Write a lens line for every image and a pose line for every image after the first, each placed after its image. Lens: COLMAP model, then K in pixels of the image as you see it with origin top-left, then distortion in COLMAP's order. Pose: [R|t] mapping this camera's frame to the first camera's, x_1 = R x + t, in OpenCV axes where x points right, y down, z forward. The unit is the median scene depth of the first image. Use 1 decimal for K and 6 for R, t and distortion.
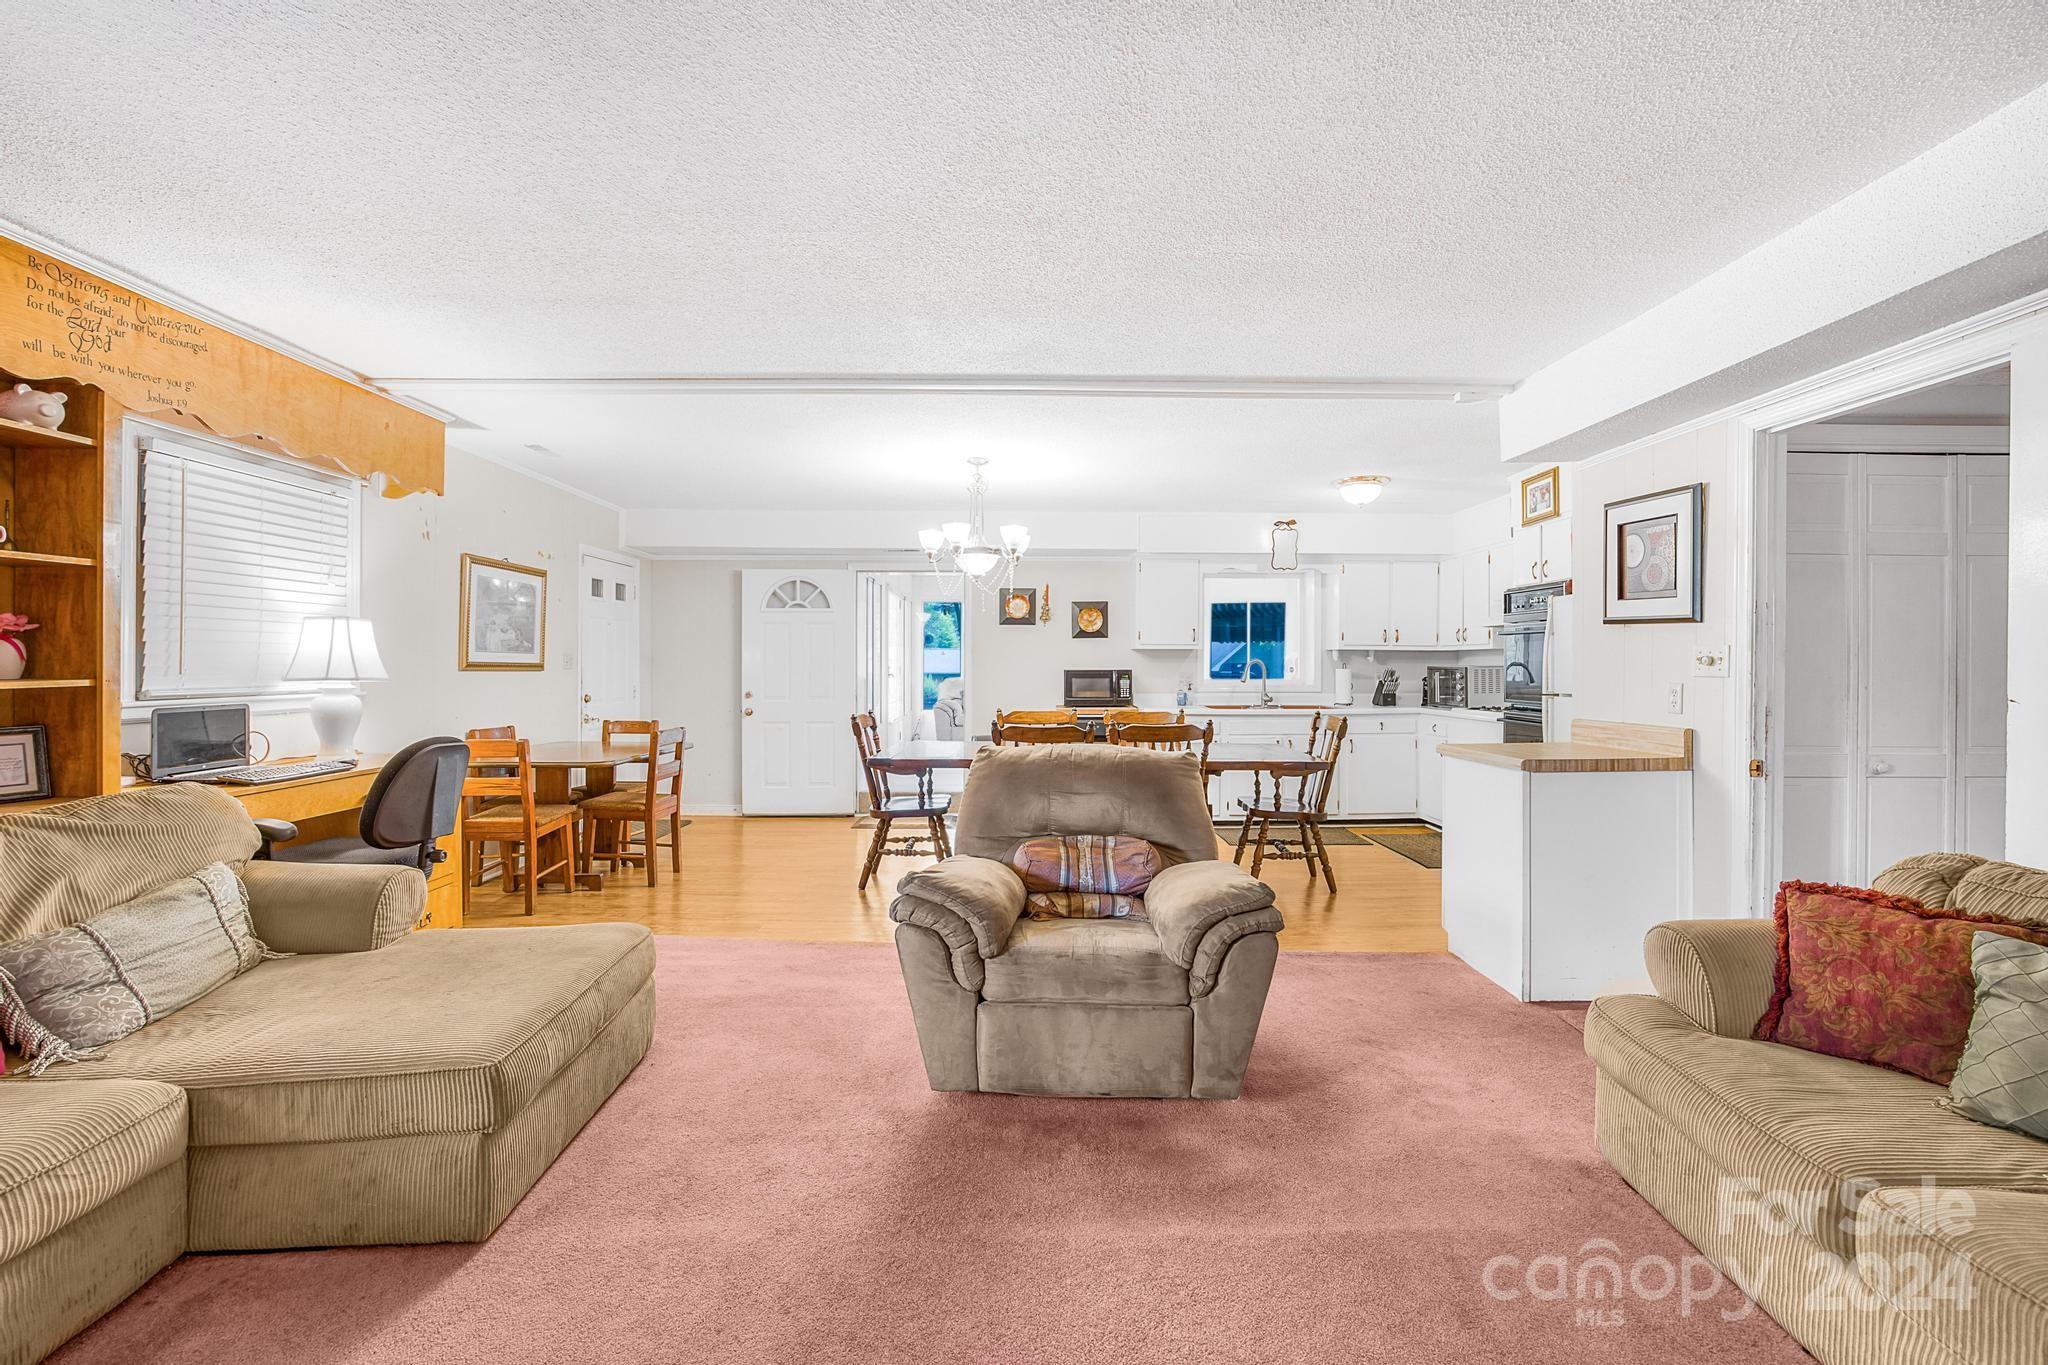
lens RADIAL K [[837.7, 0, 1035.6], [0, 837.7, 664.8], [0, 0, 1]] dist [-0.029575, 0.005636]
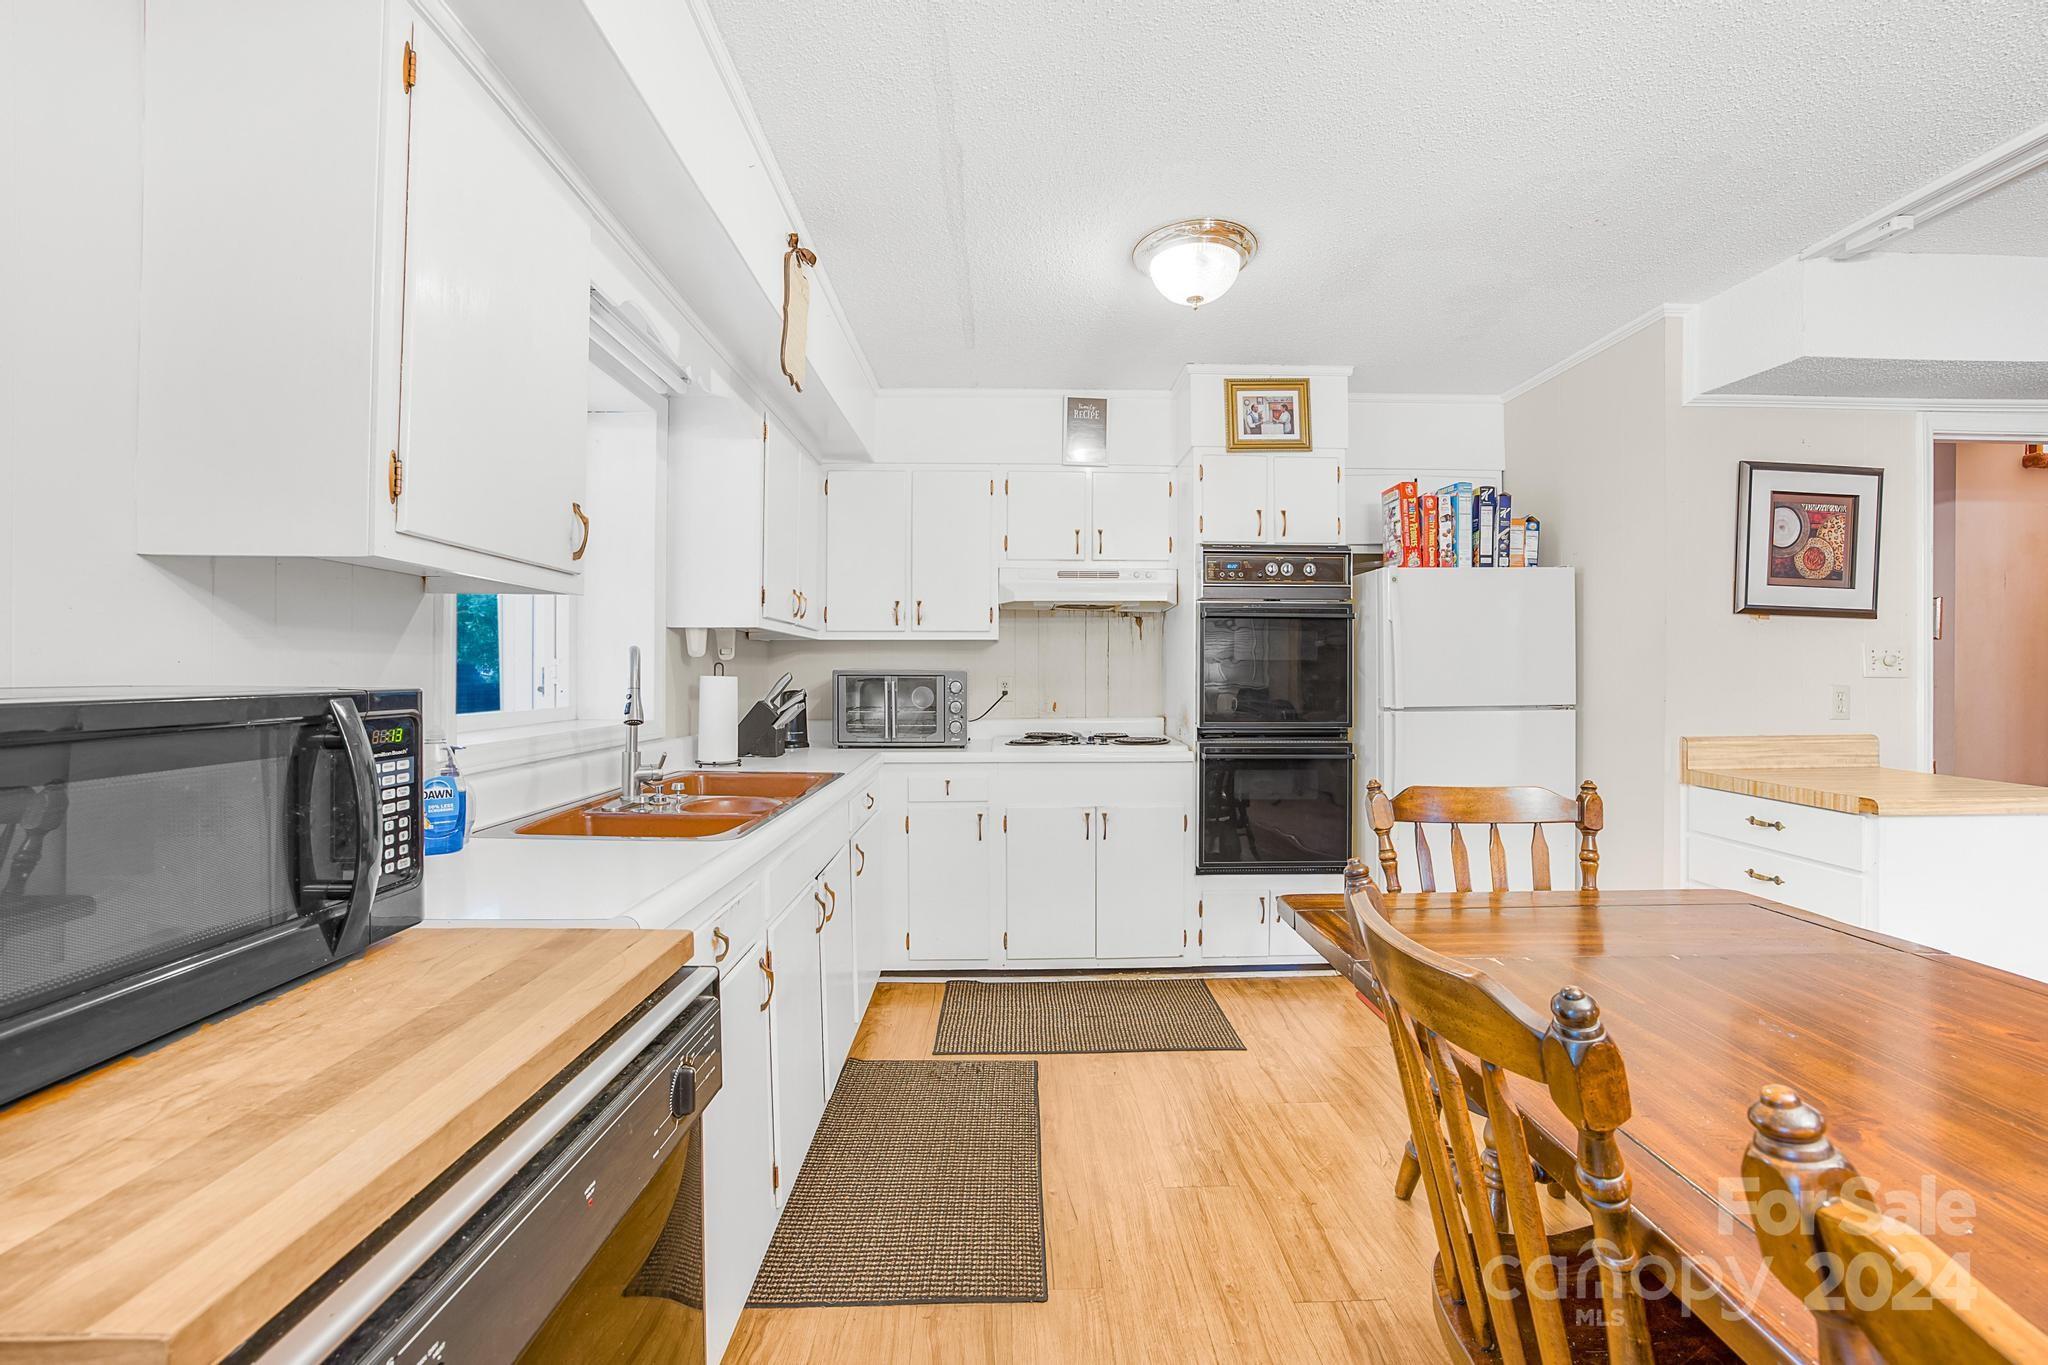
lens RADIAL K [[837.7, 0, 987.2], [0, 837.7, 664.2], [0, 0, 1]] dist [-0.029575, 0.005636]
pose [[-0.021685, 0.005738, 0.999748, -0.056477], [0.000970, 0.999983, -0.005718, 0.002570], [-0.999764, 0.000846, -0.021690, 1.268335]]
